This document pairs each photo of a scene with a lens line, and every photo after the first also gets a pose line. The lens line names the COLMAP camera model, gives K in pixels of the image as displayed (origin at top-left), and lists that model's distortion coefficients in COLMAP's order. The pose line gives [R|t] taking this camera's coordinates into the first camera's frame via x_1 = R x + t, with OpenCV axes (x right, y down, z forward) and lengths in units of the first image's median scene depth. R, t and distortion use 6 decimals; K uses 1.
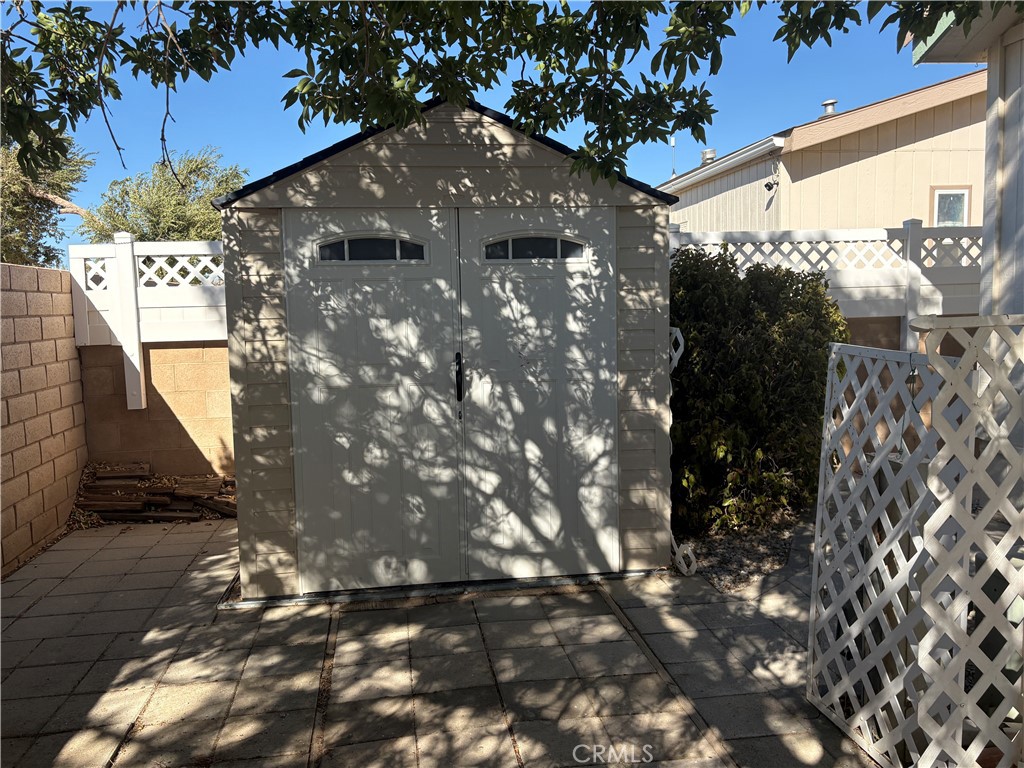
lens RADIAL K [[862.7, 0, 512.8], [0, 862.7, 383.9], [0, 0, 1]] dist [0.007808, 0.002289]
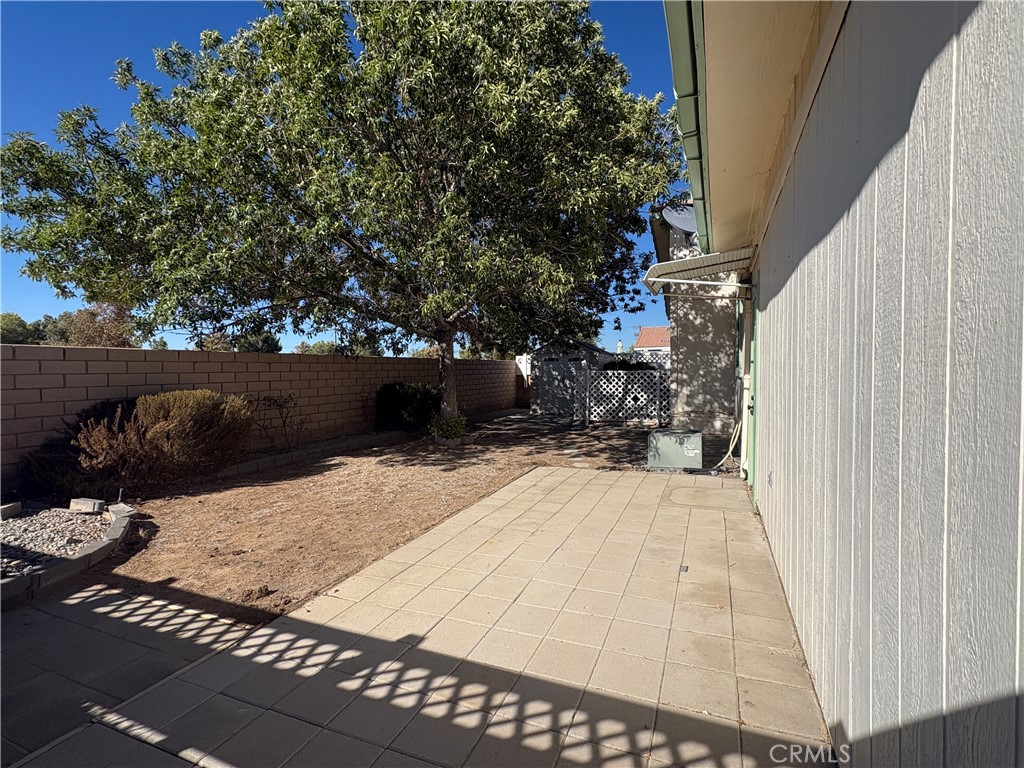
lens RADIAL K [[477.2, 0, 514.4], [0, 477.2, 383.0], [0, 0, 1]] dist [0.000358, -0.000002]
pose [[0.858920, 0.033193, -0.511033, 1.387271], [-0.060789, 0.997450, -0.037384, 0.162394], [0.508489, 0.063176, 0.858748, -2.128321]]
